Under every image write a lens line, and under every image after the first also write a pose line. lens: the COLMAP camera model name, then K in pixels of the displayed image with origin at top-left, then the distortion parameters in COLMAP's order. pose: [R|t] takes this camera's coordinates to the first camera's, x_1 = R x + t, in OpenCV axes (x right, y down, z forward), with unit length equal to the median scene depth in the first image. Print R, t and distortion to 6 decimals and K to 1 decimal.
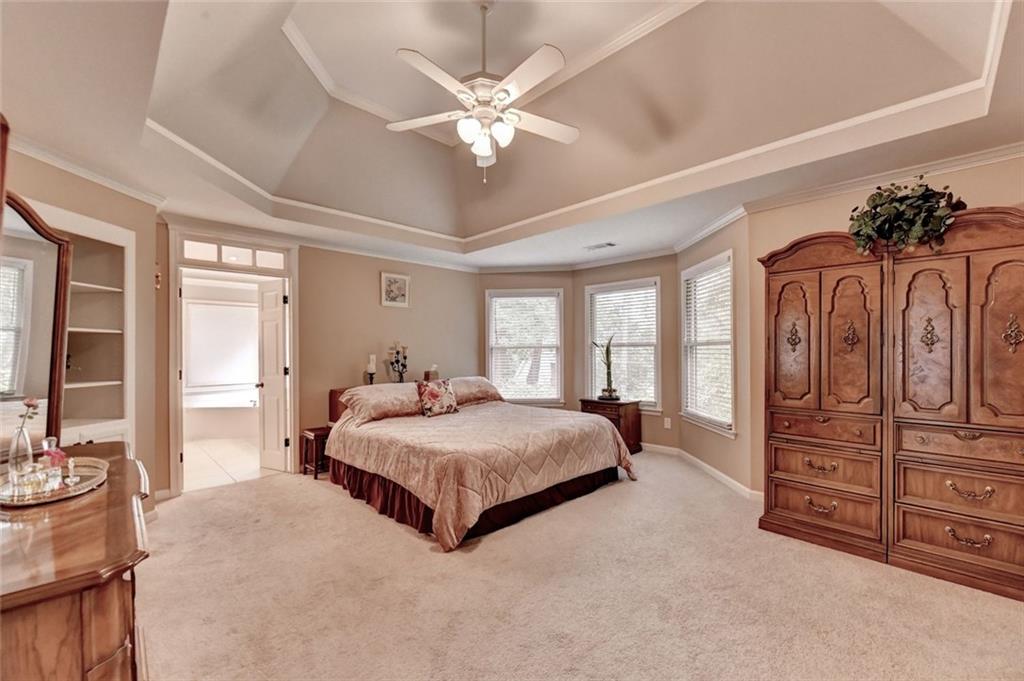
lens RADIAL K [[411.9, 0, 527.5], [0, 411.9, 345.7], [0, 0, 1]] dist [-0.009099, -0.000135]
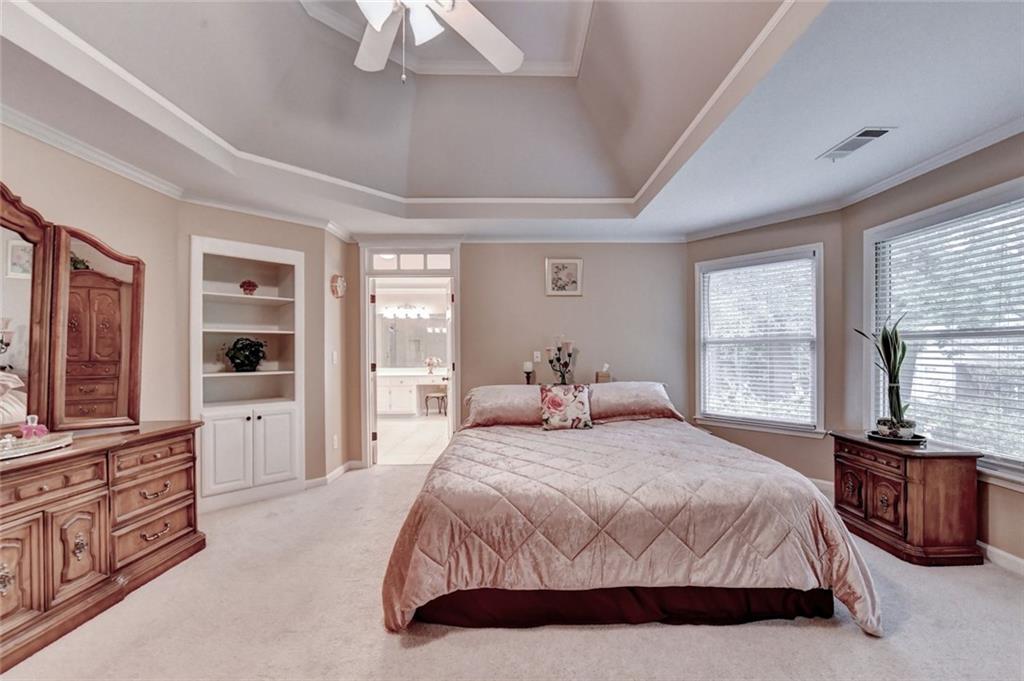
lens RADIAL K [[411.9, 0, 514.0], [0, 411.9, 348.1], [0, 0, 1]] dist [-0.009099, -0.000135]
pose [[0.718195, -0.001363, -0.695840, 0.247698], [0.010737, 0.999901, 0.009124, 0.006342], [0.695759, -0.014024, 0.718138, 0.359210]]
